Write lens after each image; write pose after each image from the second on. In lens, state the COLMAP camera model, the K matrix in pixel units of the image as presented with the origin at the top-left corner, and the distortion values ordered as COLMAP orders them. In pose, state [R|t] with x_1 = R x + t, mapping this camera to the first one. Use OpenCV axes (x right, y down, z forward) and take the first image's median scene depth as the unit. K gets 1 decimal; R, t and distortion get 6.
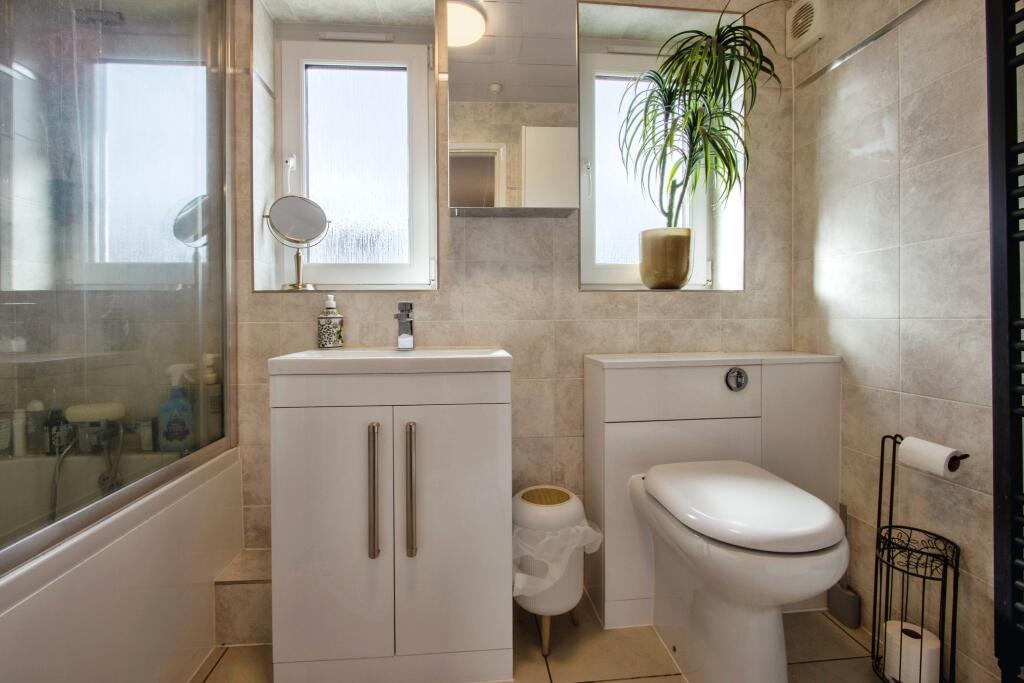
lens RADIAL K [[490.2, 0, 514.5], [0, 490.2, 320.0], [0, 0, 1]] dist [-0.002871, -0.000351]
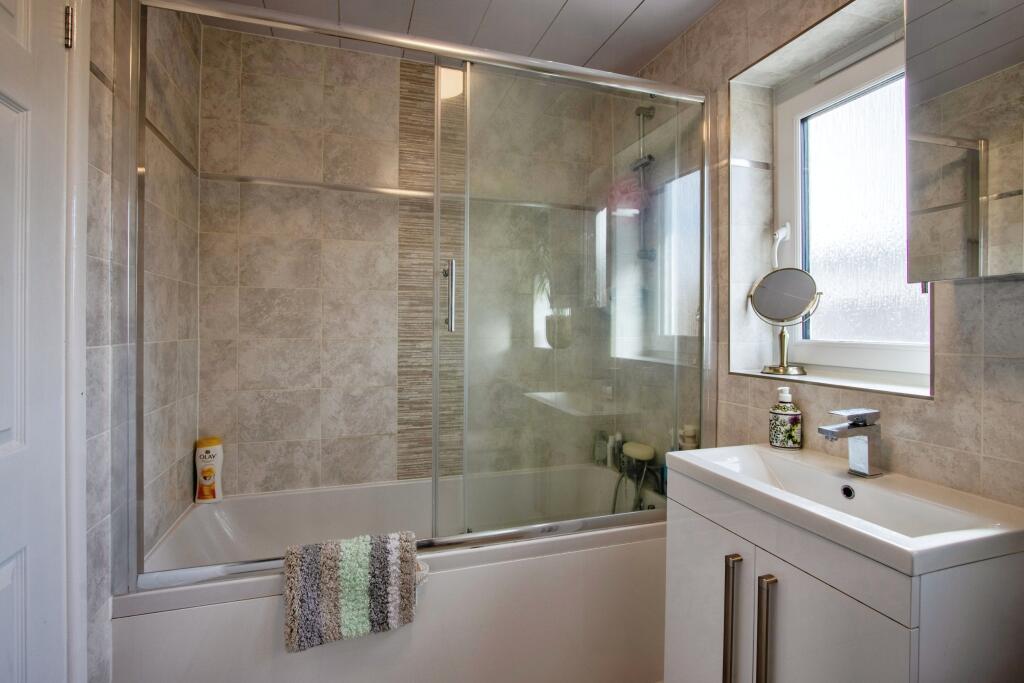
lens RADIAL K [[490.2, 0, 514.5], [0, 490.2, 320.0], [0, 0, 1]] dist [-0.002871, -0.000351]
pose [[0.217451, 0.009171, -0.976028, 0.380647], [-0.010136, 0.999923, 0.007137, -0.172699], [0.976019, 0.008341, 0.217527, 0.327904]]
